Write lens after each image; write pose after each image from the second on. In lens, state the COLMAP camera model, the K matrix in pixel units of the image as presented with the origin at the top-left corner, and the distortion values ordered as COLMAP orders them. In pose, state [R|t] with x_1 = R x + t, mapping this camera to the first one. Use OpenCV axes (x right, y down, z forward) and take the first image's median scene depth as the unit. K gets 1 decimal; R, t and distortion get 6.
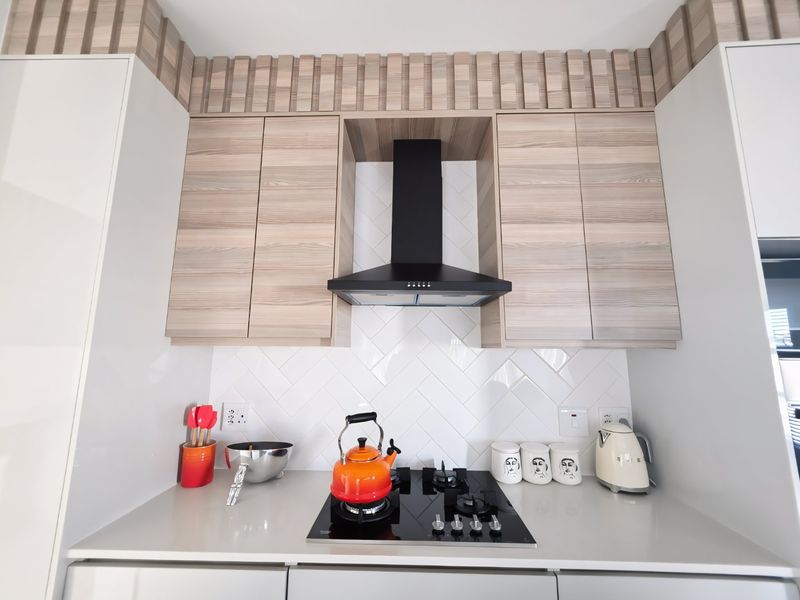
lens RADIAL K [[320.1, 0, 397.3], [0, 320.1, 304.5], [0, 0, 1]] dist [0.000722, 0.000970]
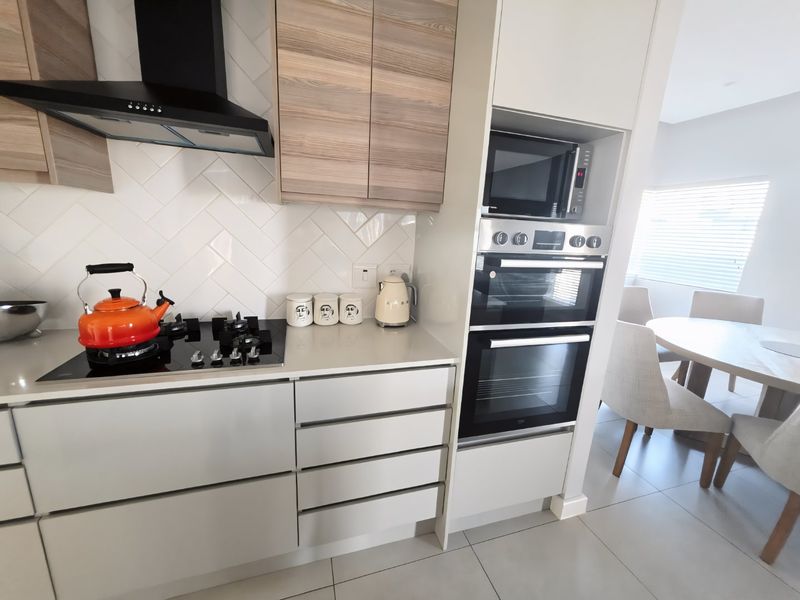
lens RADIAL K [[320.1, 0, 393.6], [0, 320.1, 304.9], [0, 0, 1]] dist [0.000722, 0.000970]
pose [[0.944167, -0.038332, 0.327230, 0.306583], [-0.087632, 0.928213, 0.361581, 0.043722], [-0.317600, -0.370069, 0.873029, -0.081902]]
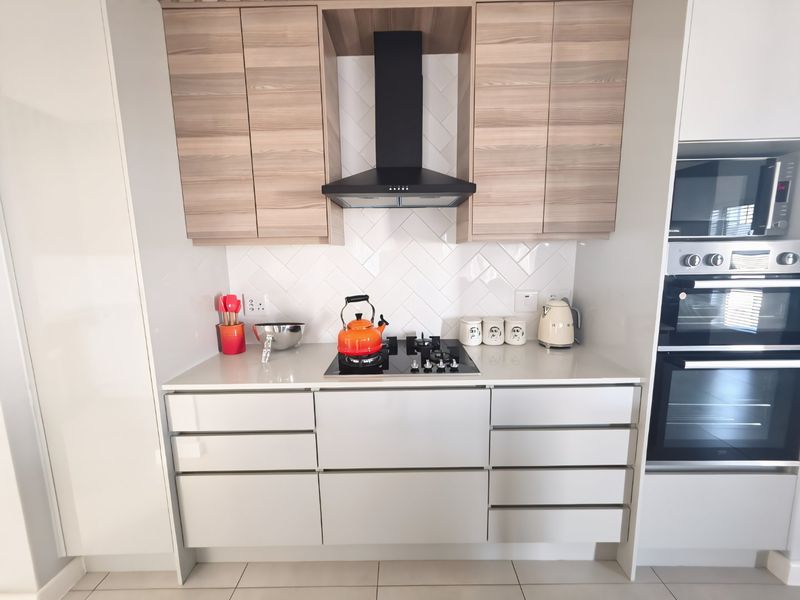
lens RADIAL K [[320.1, 0, 398.9], [0, 320.1, 305.8], [0, 0, 1]] dist [0.000722, 0.000970]
pose [[0.999315, -0.027983, 0.024217, 0.020975], [0.019730, 0.956492, 0.291091, 0.008094], [-0.031309, -0.290414, 0.956389, -0.220660]]
